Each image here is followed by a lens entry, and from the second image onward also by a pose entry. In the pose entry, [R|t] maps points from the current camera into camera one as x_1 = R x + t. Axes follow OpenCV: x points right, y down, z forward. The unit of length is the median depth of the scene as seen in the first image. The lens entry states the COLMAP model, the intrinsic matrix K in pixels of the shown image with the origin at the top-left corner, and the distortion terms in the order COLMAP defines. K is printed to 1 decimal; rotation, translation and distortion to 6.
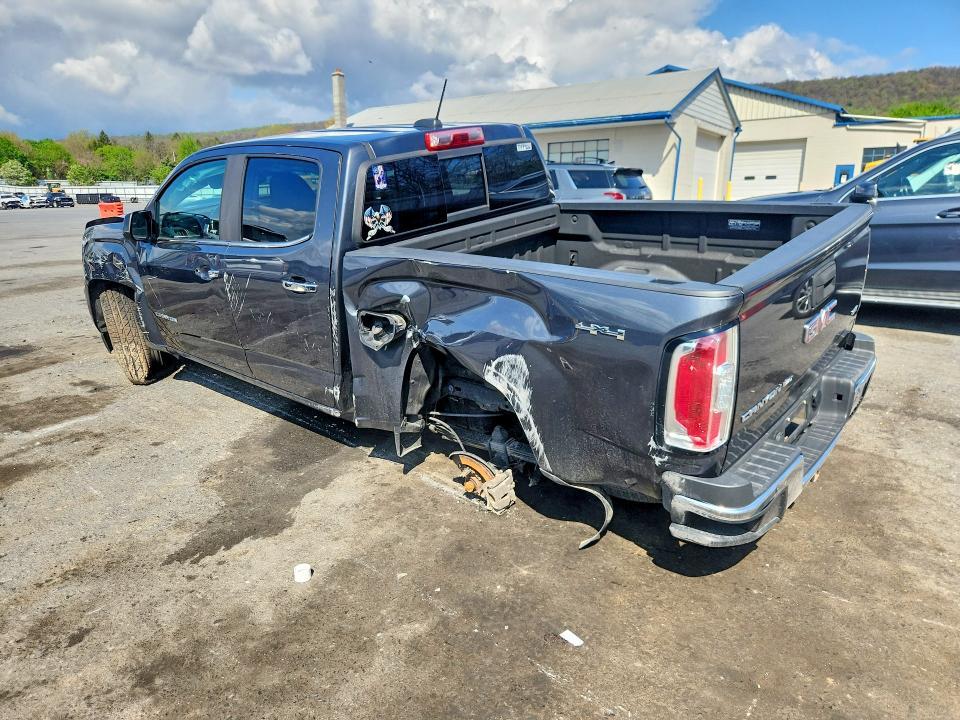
lens RADIAL K [[660.0, 0, 483.0], [0, 660.0, 363.3], [0, 0, 1]] dist [0.028146, -0.013771]
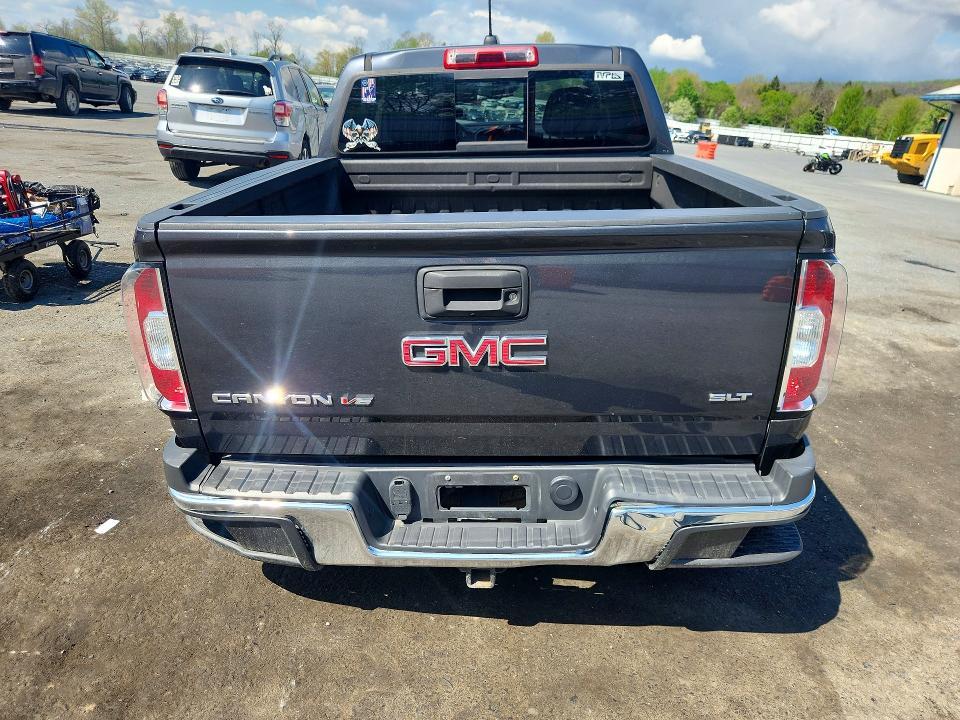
lens RADIAL K [[660.0, 0, 479.0], [0, 660.0, 362.4], [0, 0, 1]] dist [0.028146, -0.013771]
pose [[0.616729, 0.353546, -0.703314, 0.784924], [-0.305919, 0.930881, 0.199684, -0.147903], [0.725300, 0.092006, 0.682258, 0.469306]]
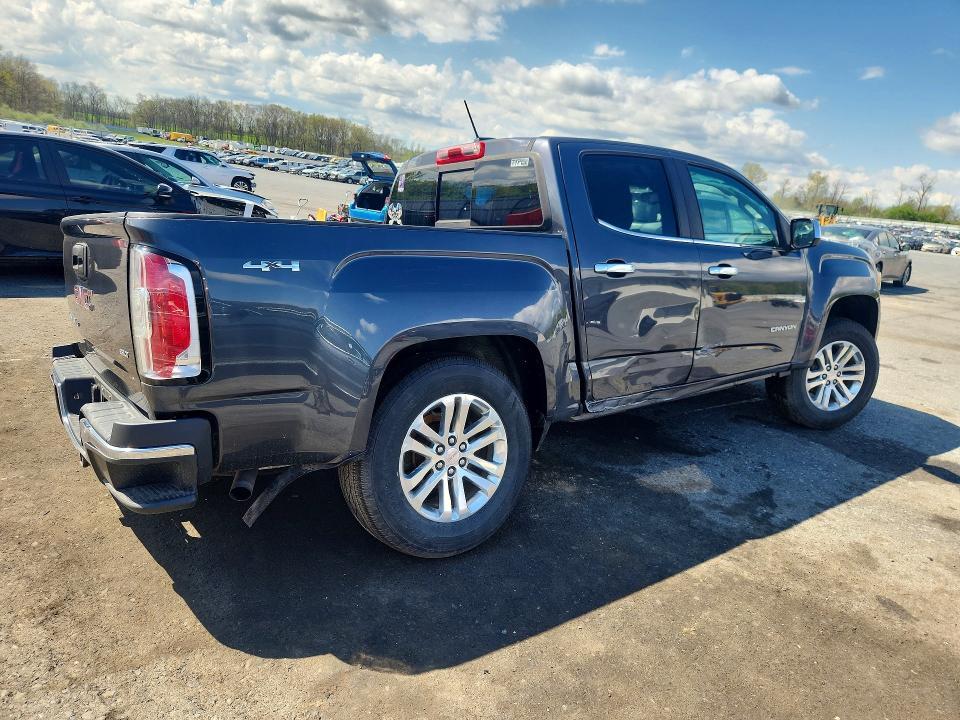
lens RADIAL K [[660.0, 0, 480.6], [0, 660.0, 354.9], [0, 0, 1]] dist [0.028146, -0.013771]
pose [[-0.195166, 0.235662, -0.952037, 1.135541], [-0.357500, 0.886825, 0.292807, -0.413567], [0.913293, 0.397499, -0.088829, 1.378706]]
